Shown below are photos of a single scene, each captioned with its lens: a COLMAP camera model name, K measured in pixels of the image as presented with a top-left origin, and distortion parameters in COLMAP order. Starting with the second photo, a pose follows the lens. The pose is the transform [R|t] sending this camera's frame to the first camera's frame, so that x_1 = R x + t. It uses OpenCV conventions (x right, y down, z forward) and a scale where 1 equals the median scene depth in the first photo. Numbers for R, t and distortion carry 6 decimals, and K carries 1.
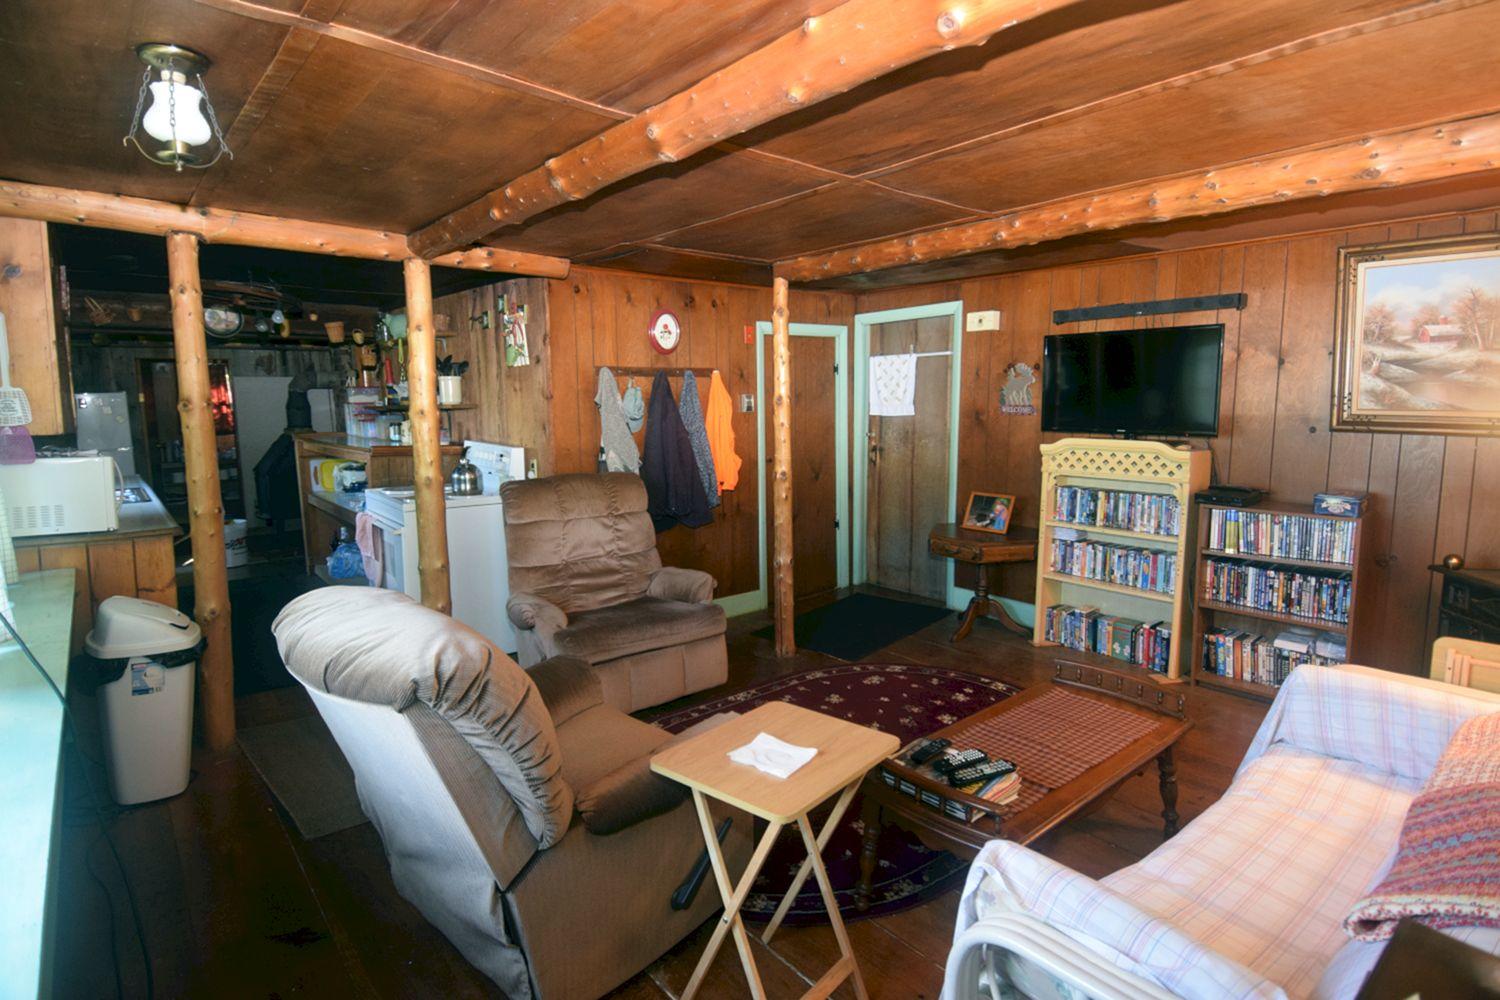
lens RADIAL K [[784.1, 0, 746.9], [0, 784.1, 493.8], [0, 0, 1]] dist [-0.000926, -0.000872]
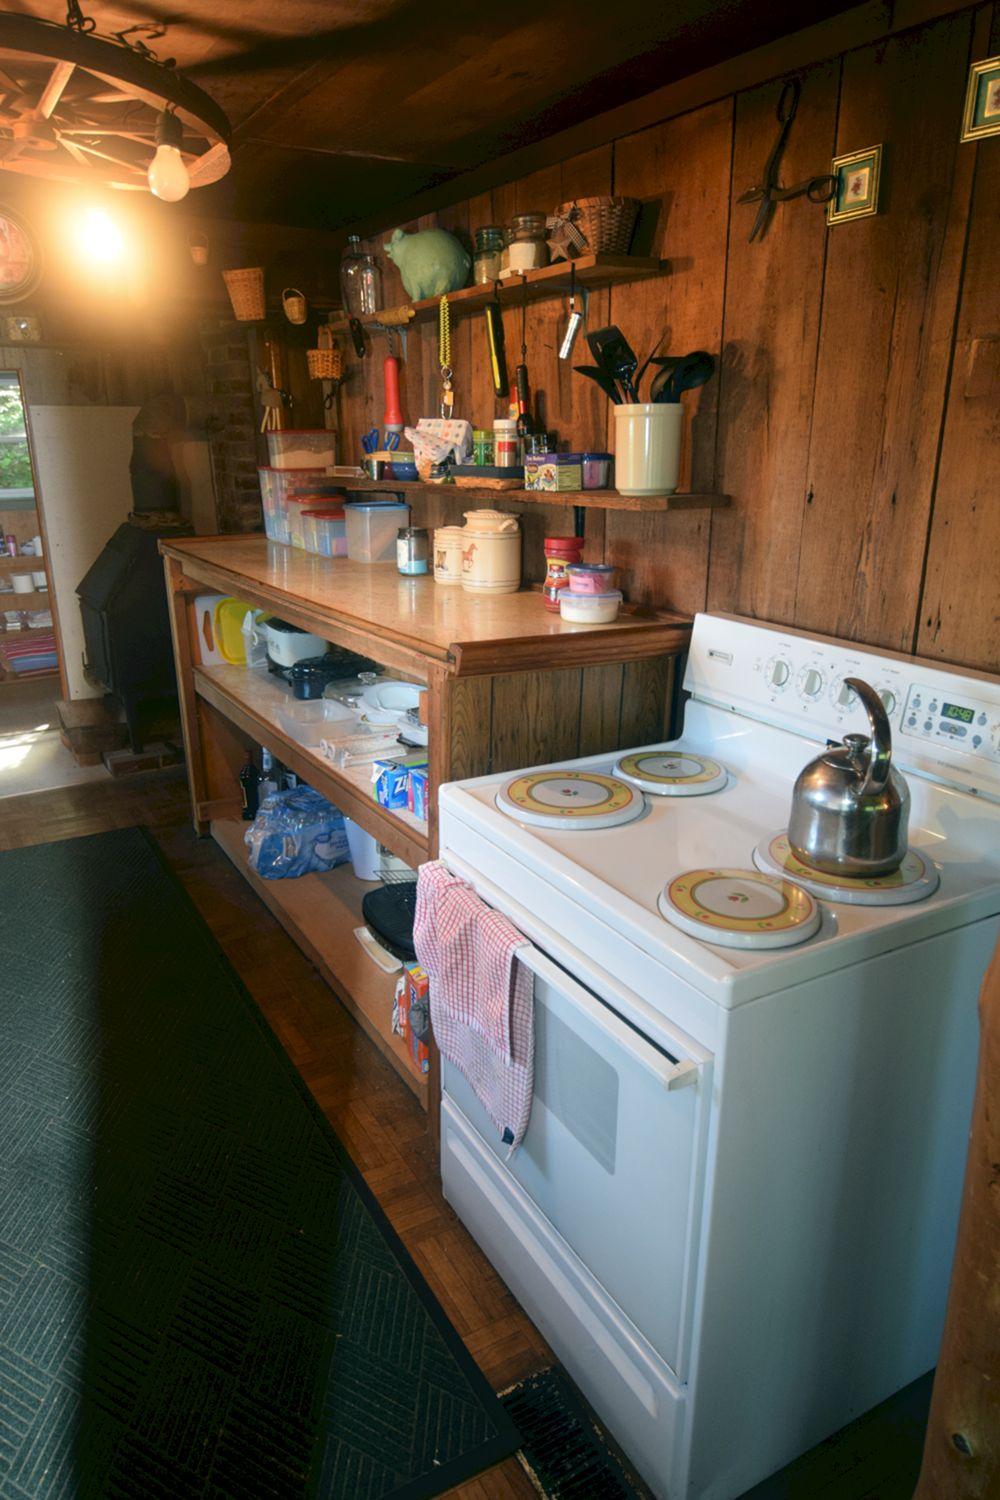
lens RADIAL K [[1029.9, 0, 501.3], [0, 1029.9, 752.6], [0, 0, 1]] dist [0.028577, -0.003976]
pose [[0.985667, 0.051753, -0.160566, -0.276469], [-0.022702, 0.983816, 0.177738, -0.064333], [0.167165, -0.171545, 0.970890, 0.424310]]
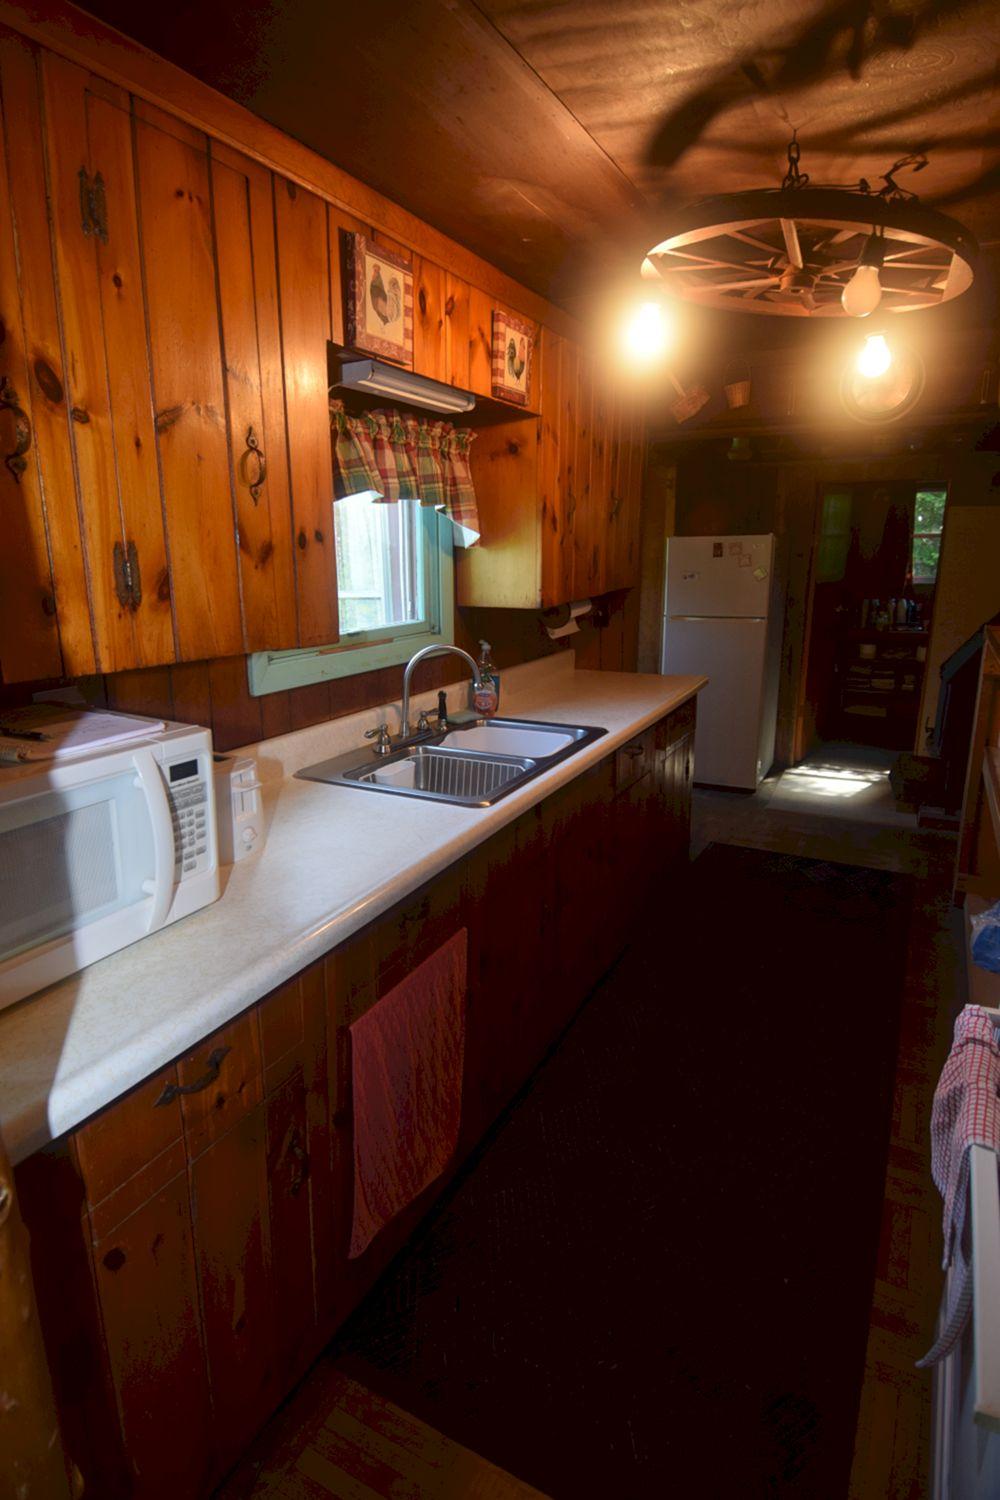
lens RADIAL K [[836.1, 0, 498.2], [0, 836.1, 743.3], [0, 0, 1]] dist [-0.003151, -0.002279]
pose [[0.400362, 0.226204, -0.887999, -0.218486], [-0.110168, 0.973906, 0.198418, -0.072950], [0.909710, 0.018390, 0.414836, 0.506301]]
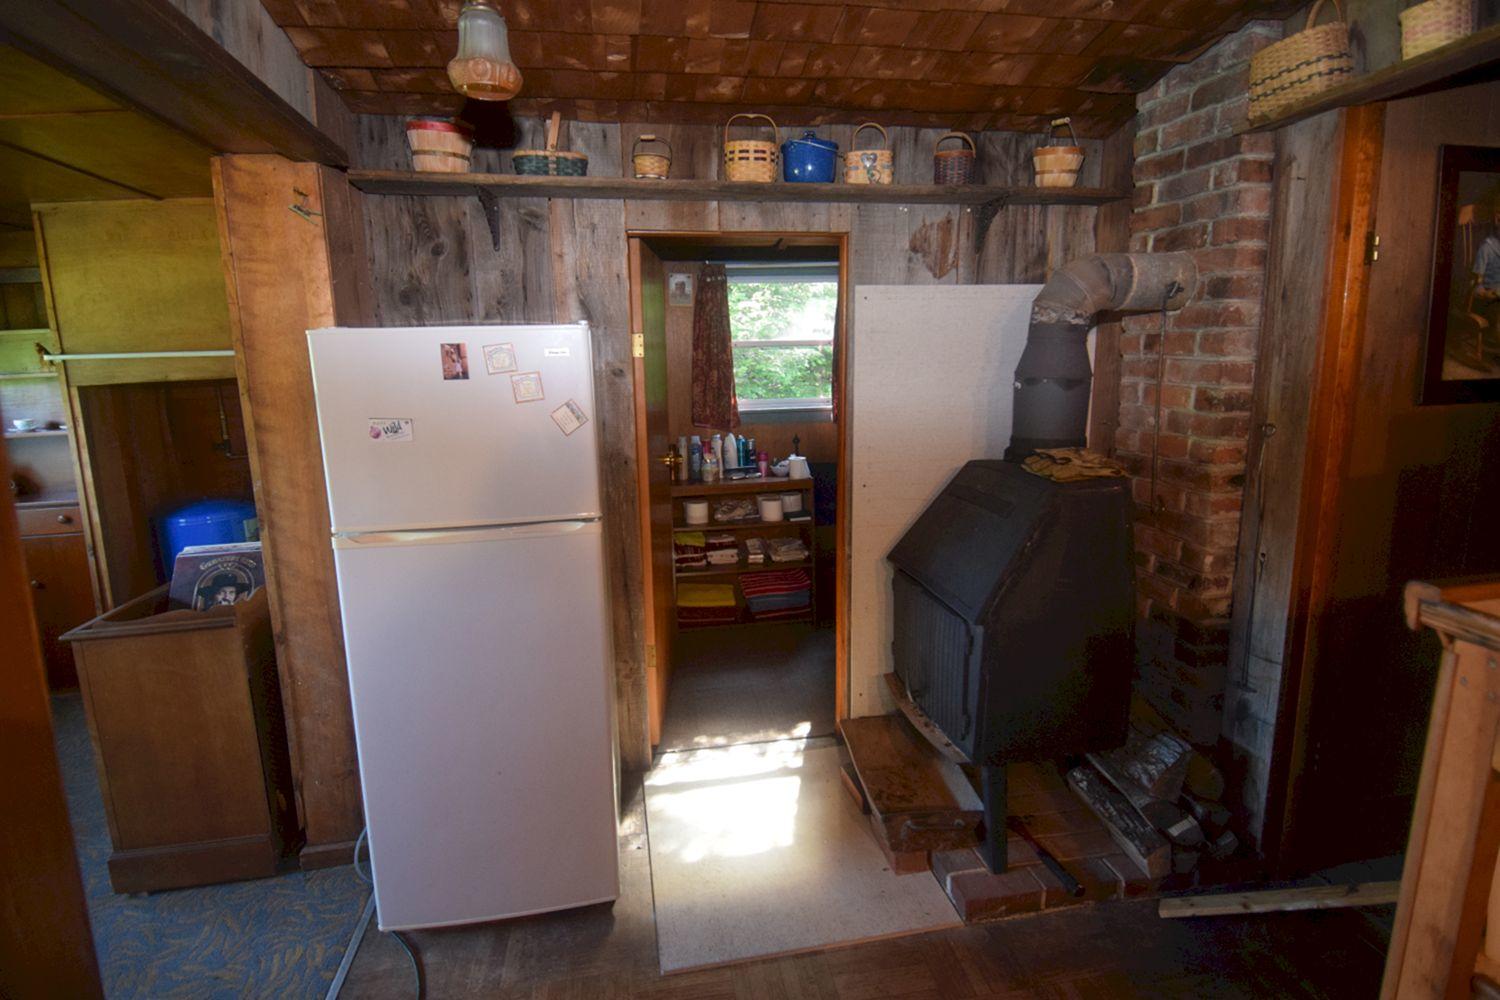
lens RADIAL K [[784.1, 0, 761.2], [0, 784.1, 505.0], [0, 0, 1]] dist [-0.000926, -0.000872]
pose [[0.867741, 0.093073, -0.488225, -0.610815], [-0.059232, 0.994675, 0.084344, -0.094463], [0.493475, -0.044270, 0.868633, 0.804325]]
